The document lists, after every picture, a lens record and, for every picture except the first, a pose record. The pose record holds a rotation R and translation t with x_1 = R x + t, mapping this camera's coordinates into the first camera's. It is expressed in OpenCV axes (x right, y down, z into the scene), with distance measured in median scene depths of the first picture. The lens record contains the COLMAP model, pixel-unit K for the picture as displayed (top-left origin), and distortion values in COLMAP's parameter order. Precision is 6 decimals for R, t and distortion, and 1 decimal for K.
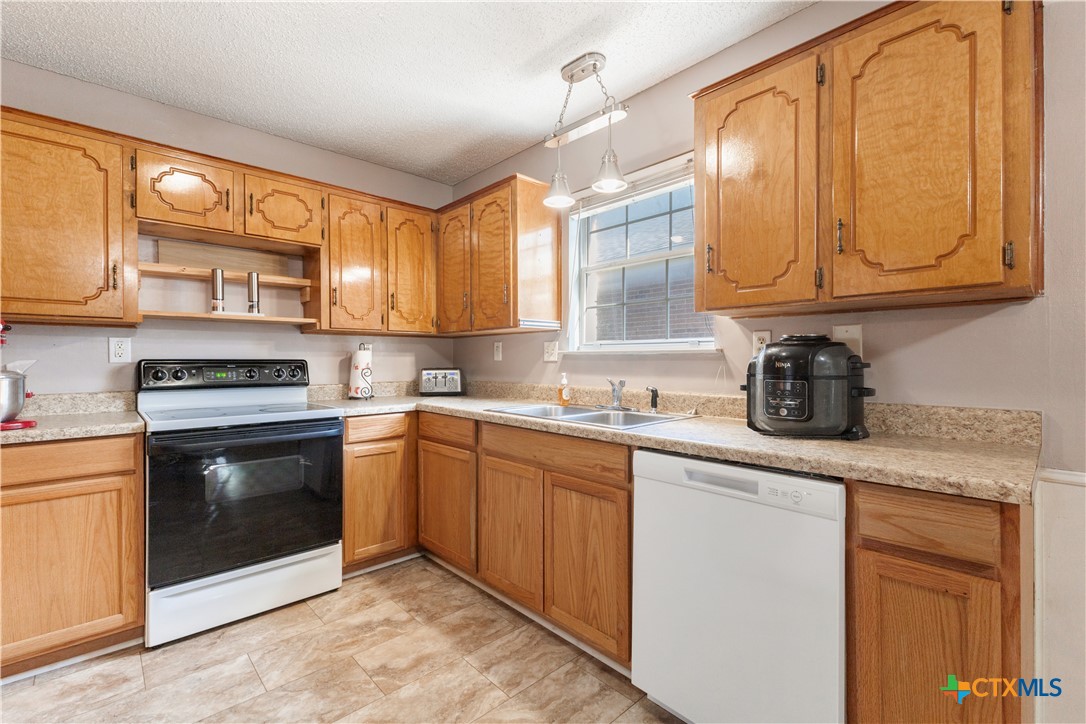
lens RADIAL K [[486.7, 0, 539.6], [0, 486.7, 354.0], [0, 0, 1]] dist [-0.001974, -0.000210]
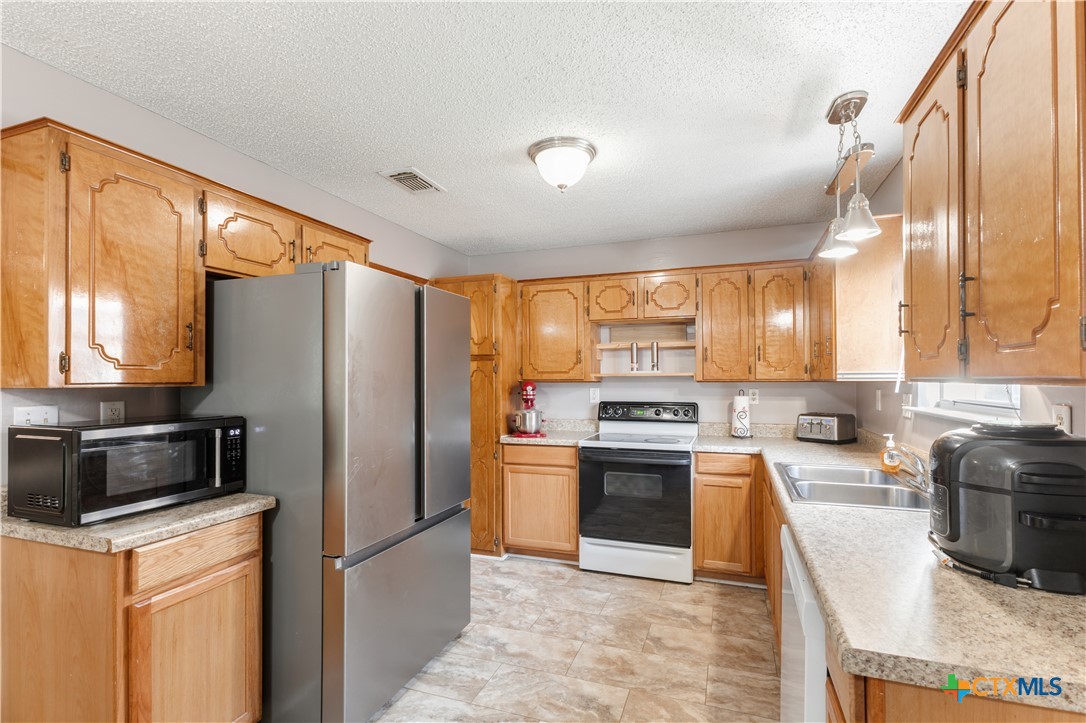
lens RADIAL K [[486.7, 0, 539.6], [0, 486.7, 353.5], [0, 0, 1]] dist [-0.001974, -0.000210]
pose [[0.442964, -0.047090, -0.895302, 0.612601], [0.015948, 0.998875, -0.044647, -0.083142], [0.896398, 0.005499, 0.443217, 0.060830]]
